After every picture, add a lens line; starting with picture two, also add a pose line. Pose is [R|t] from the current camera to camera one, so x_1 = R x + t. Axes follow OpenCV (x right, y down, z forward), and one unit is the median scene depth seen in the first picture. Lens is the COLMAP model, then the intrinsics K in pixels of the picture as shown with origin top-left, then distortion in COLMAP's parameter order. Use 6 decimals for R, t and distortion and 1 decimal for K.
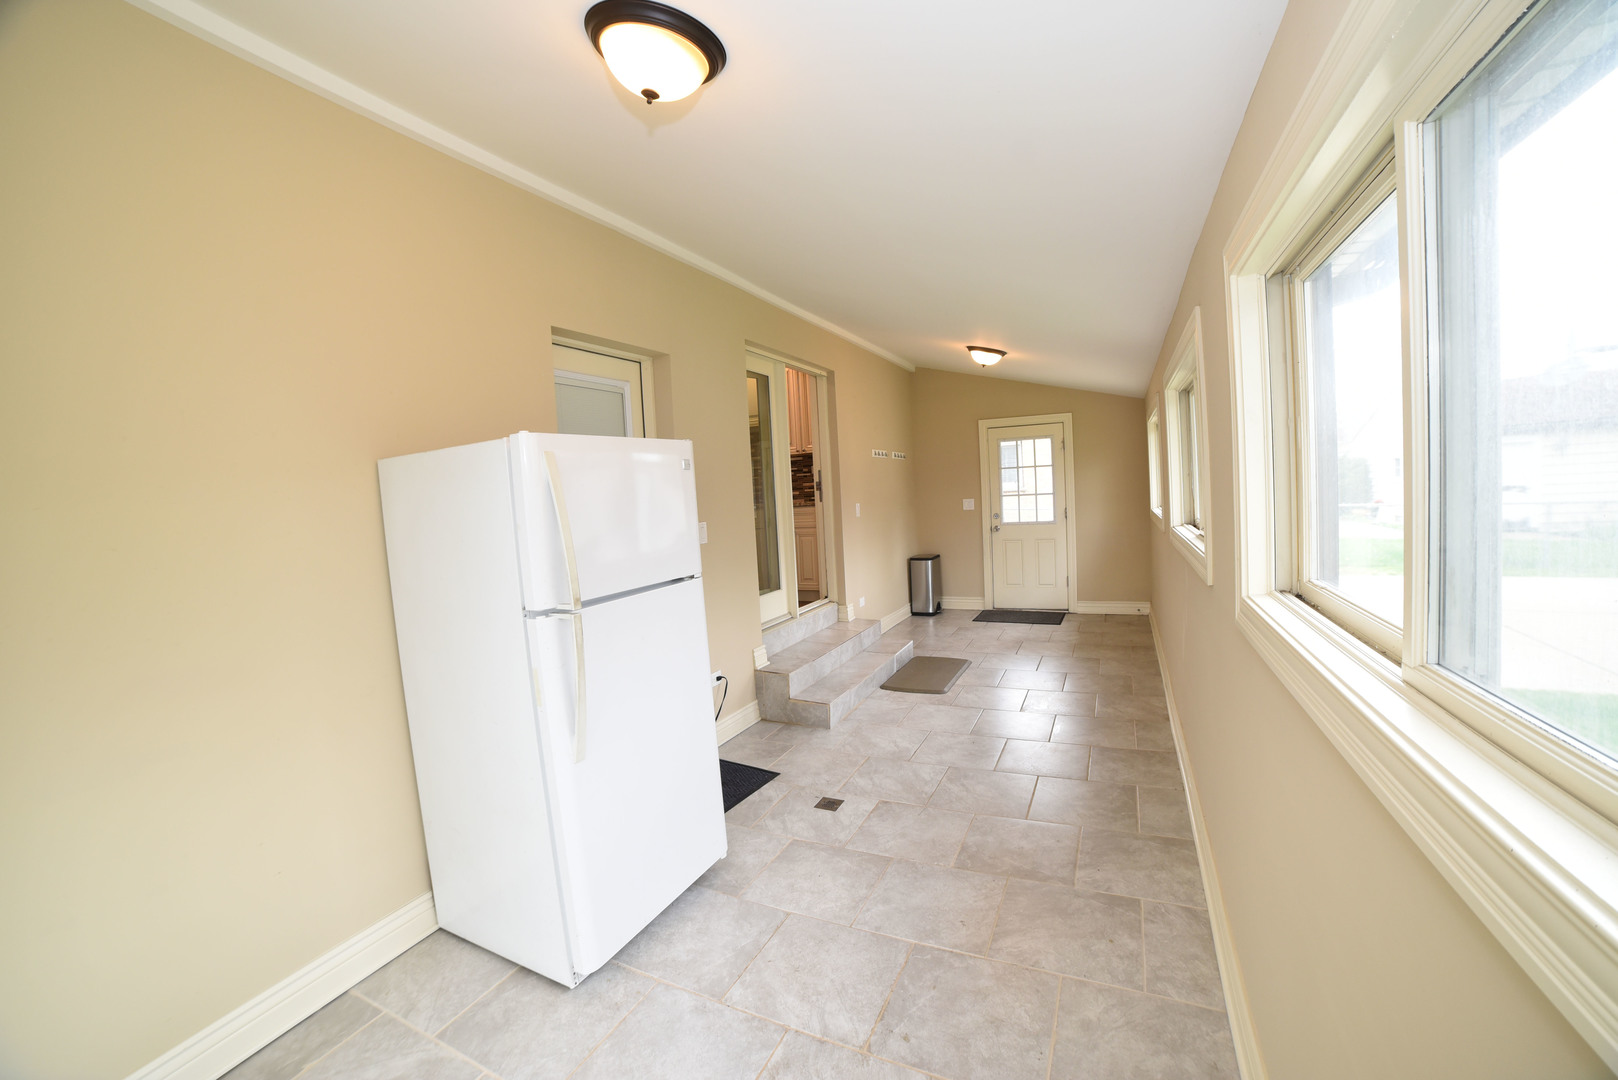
lens RADIAL K [[639.5, 0, 809.0], [0, 639.5, 540.0], [0, 0, 1]] dist [-0.105051, 0.037609]
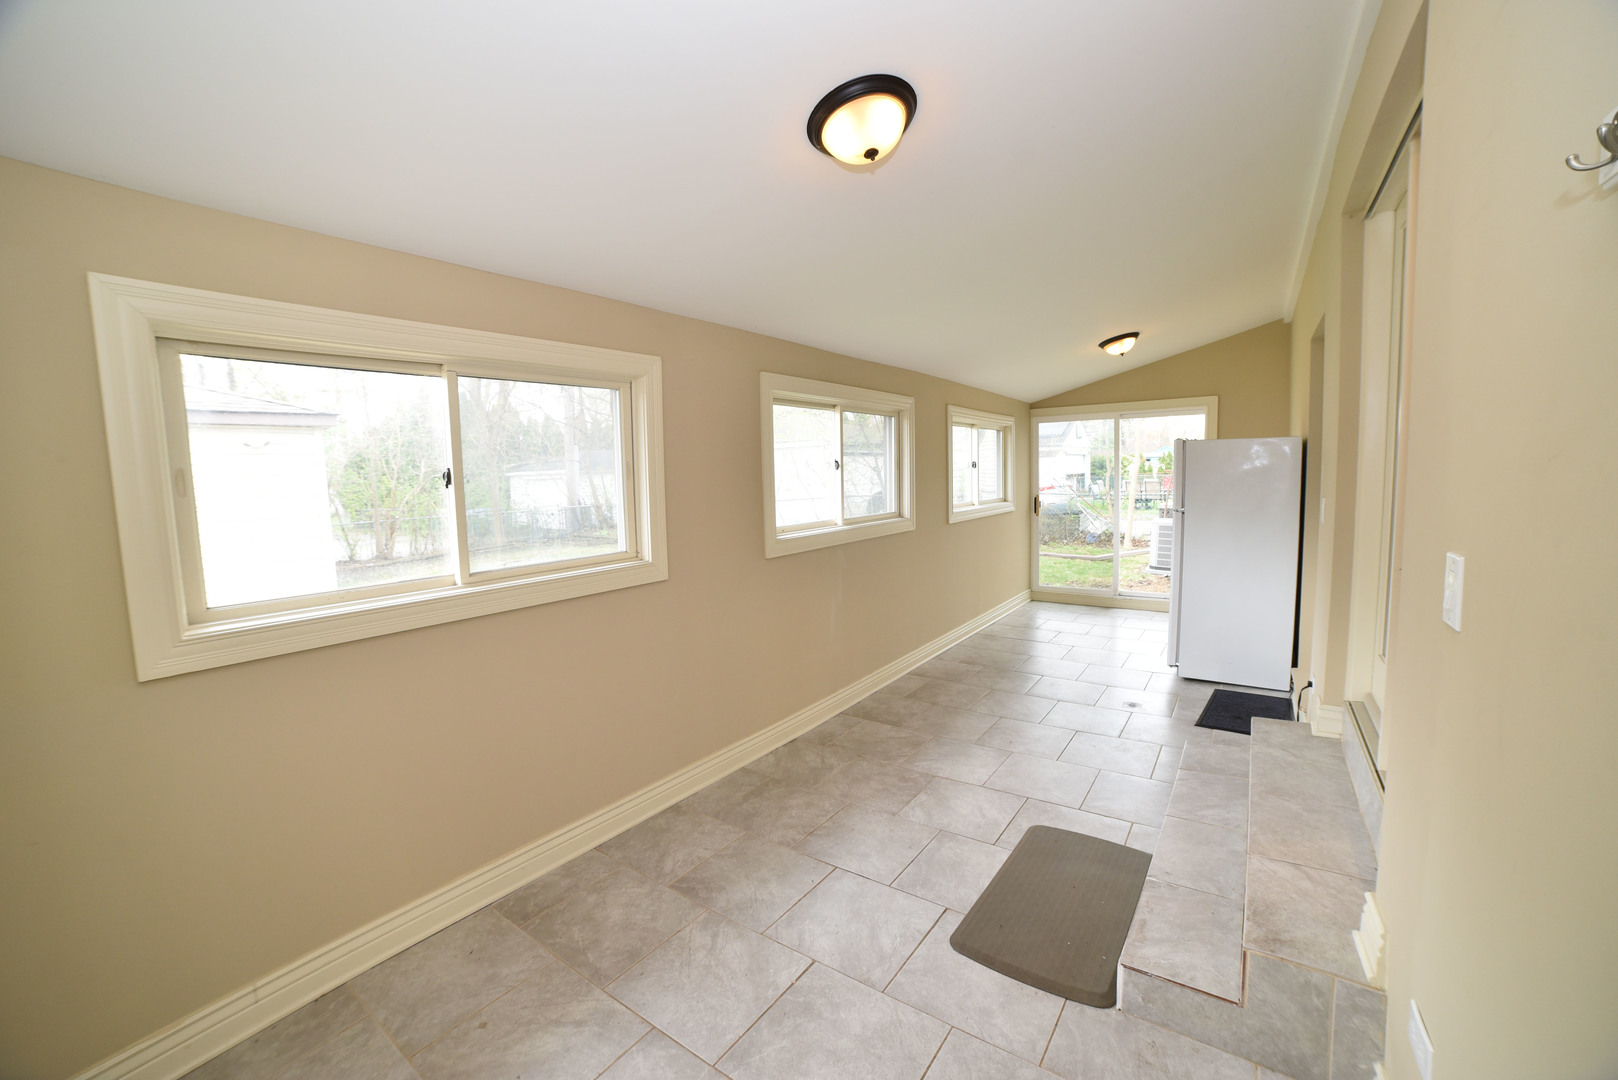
lens RADIAL K [[639.5, 0, 809.0], [0, 639.5, 540.0], [0, 0, 1]] dist [-0.105051, 0.037609]
pose [[-0.983719, 0.052938, 0.171741, 0.373477], [0.080530, 0.984164, 0.157910, -0.165547], [-0.160662, 0.169170, -0.972404, 1.886309]]
